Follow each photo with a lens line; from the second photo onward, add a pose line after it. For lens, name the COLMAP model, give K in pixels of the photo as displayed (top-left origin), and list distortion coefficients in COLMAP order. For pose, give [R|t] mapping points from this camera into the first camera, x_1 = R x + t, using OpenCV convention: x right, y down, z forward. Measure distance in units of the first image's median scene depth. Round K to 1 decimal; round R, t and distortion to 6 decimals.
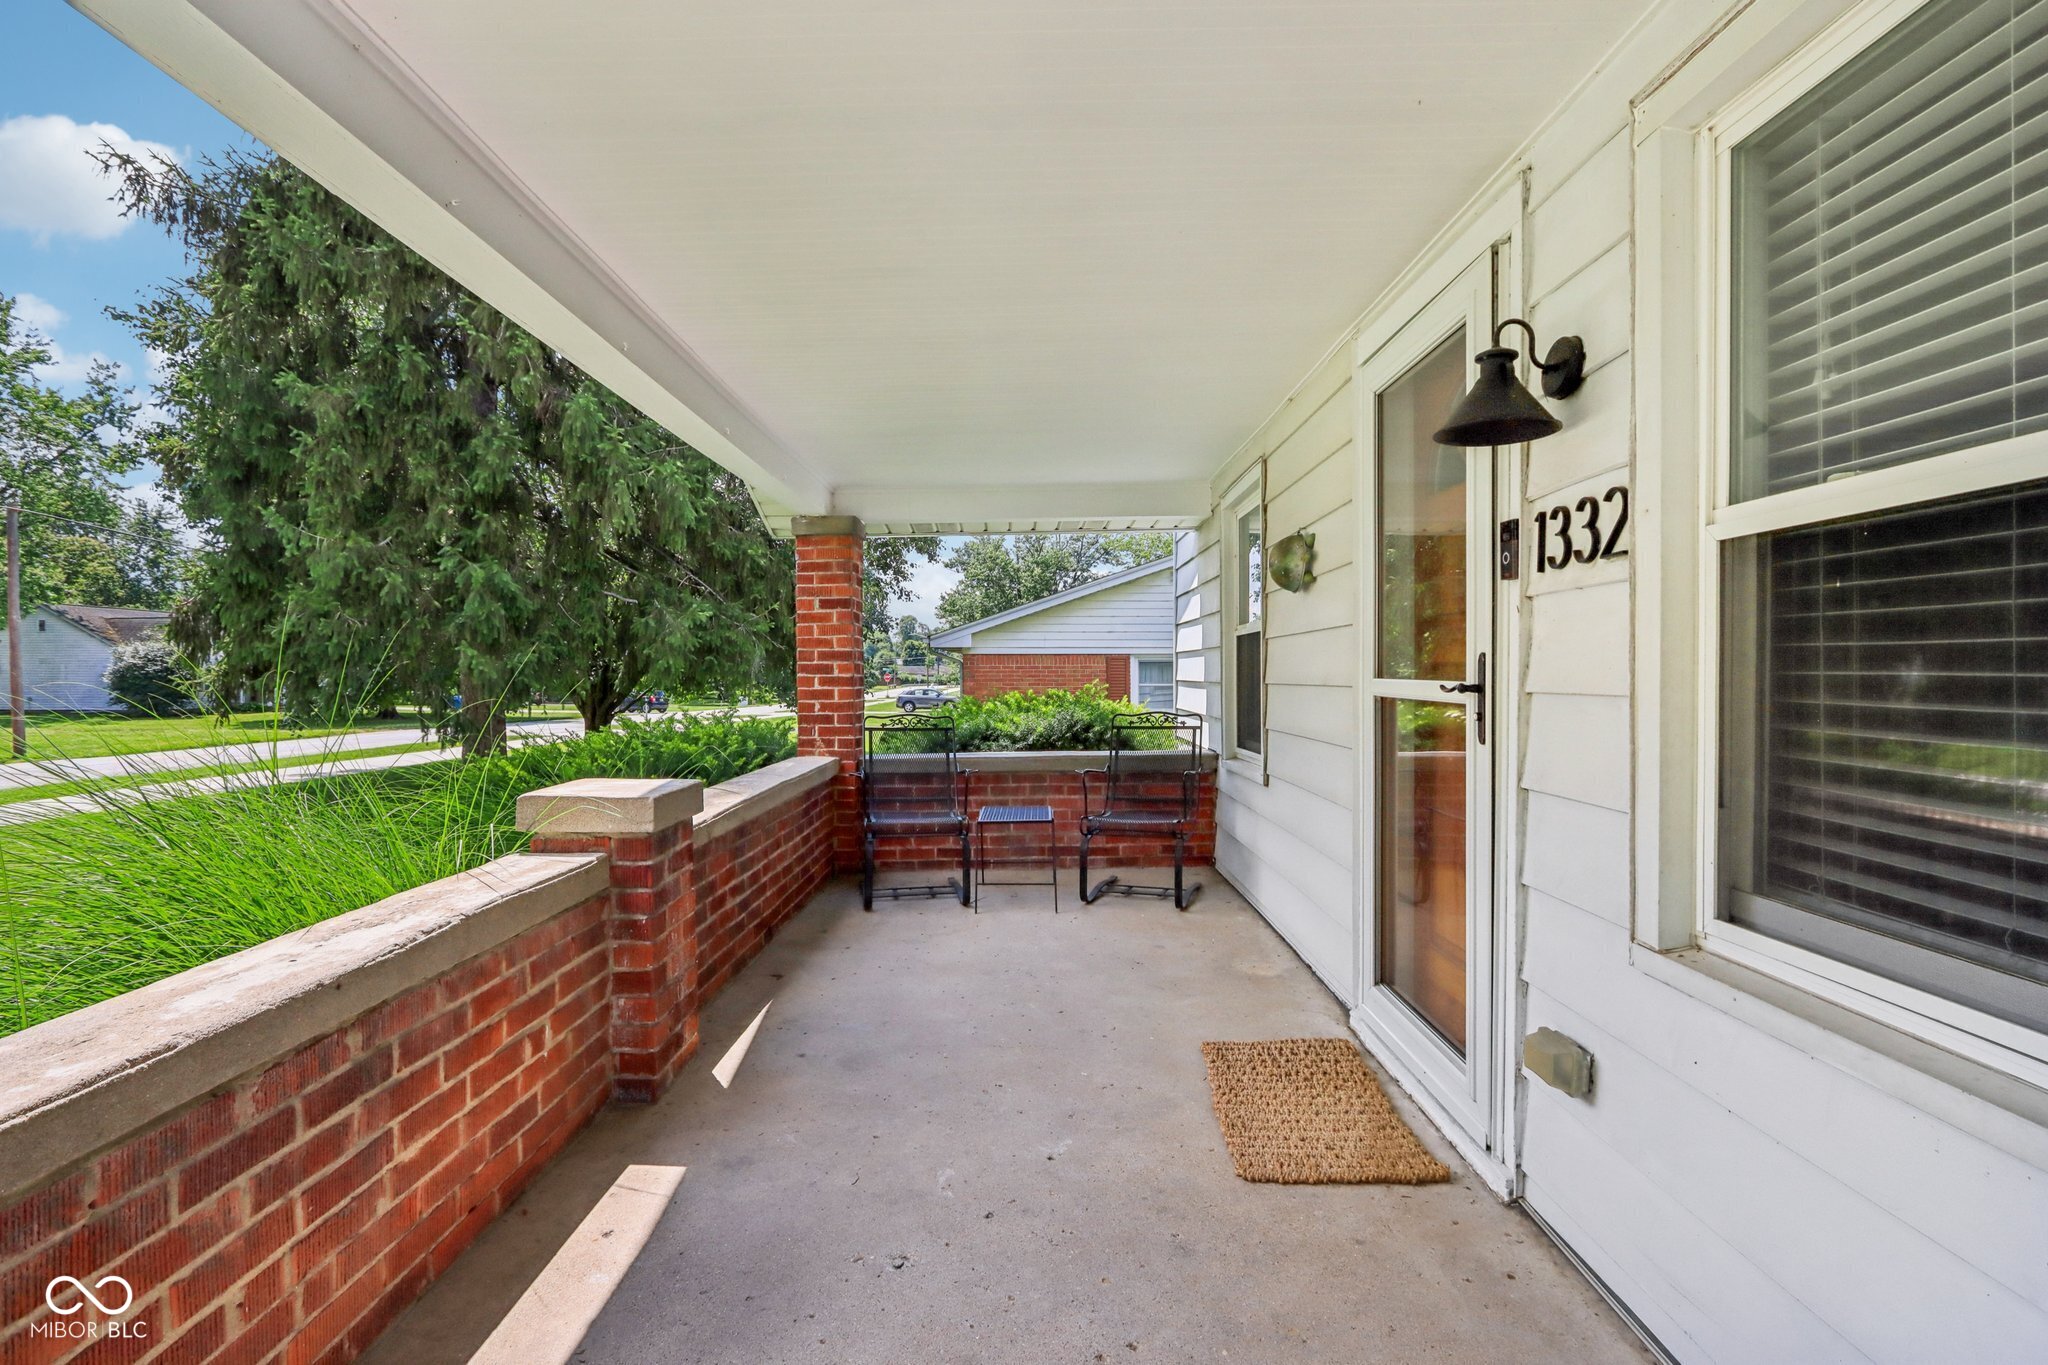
lens RADIAL K [[957.1, 0, 1018.7], [0, 957.1, 671.3], [0, 0, 1]] dist [-0.014147, -0.000250]
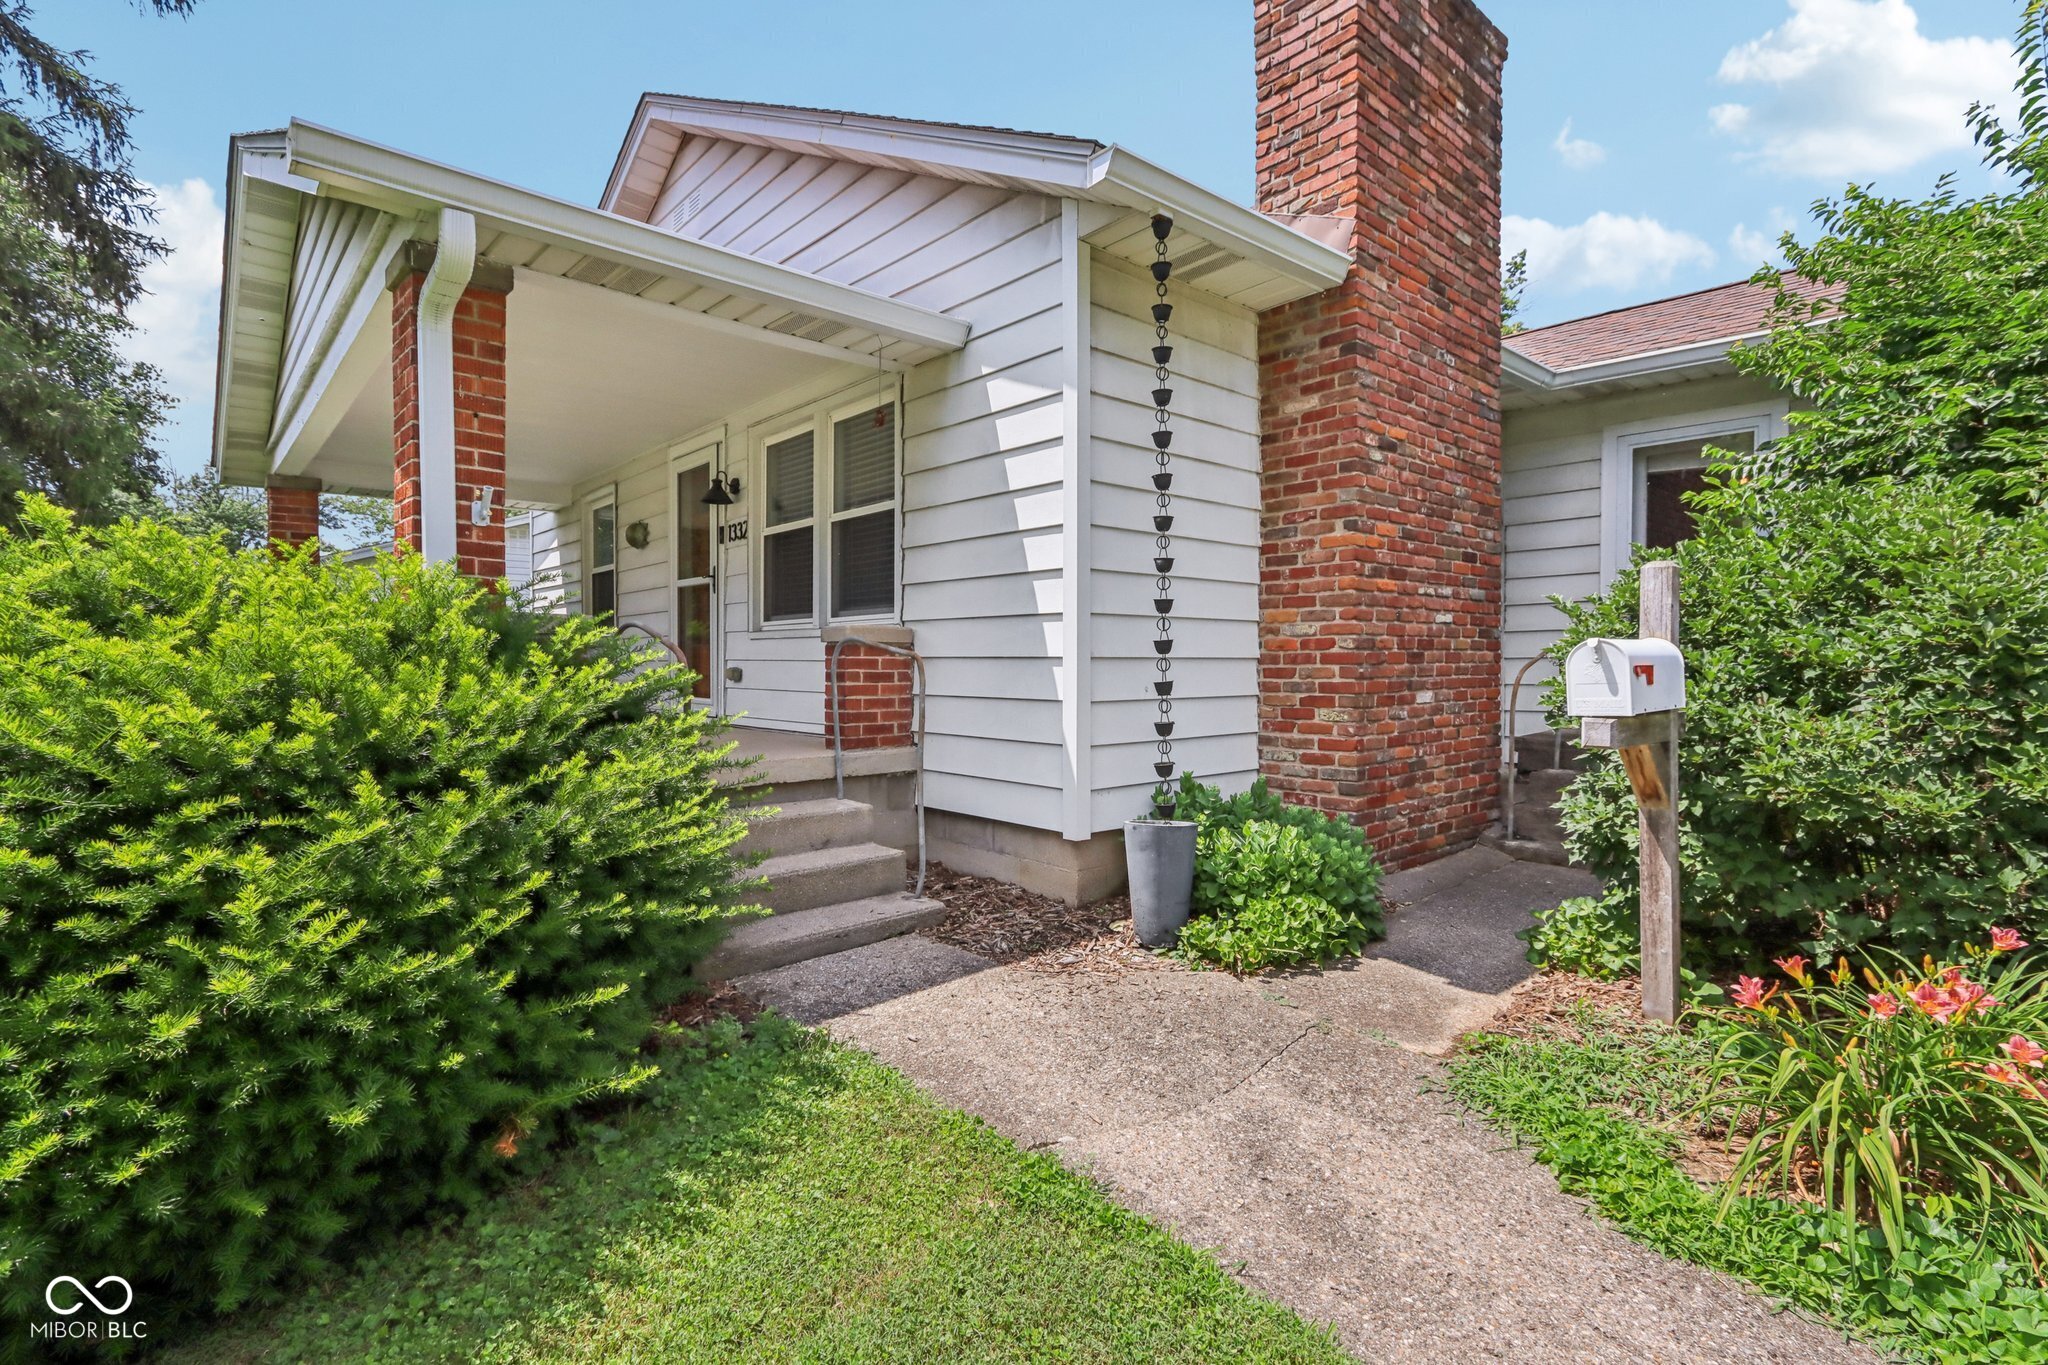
lens RADIAL K [[957.1, 0, 1018.7], [0, 957.1, 671.3], [0, 0, 1]] dist [-0.014147, -0.000250]
pose [[0.737164, -0.003841, 0.675703, -0.957744], [-0.002429, 0.999962, 0.008333, 0.310788], [-0.675710, -0.007784, 0.737127, -2.117782]]
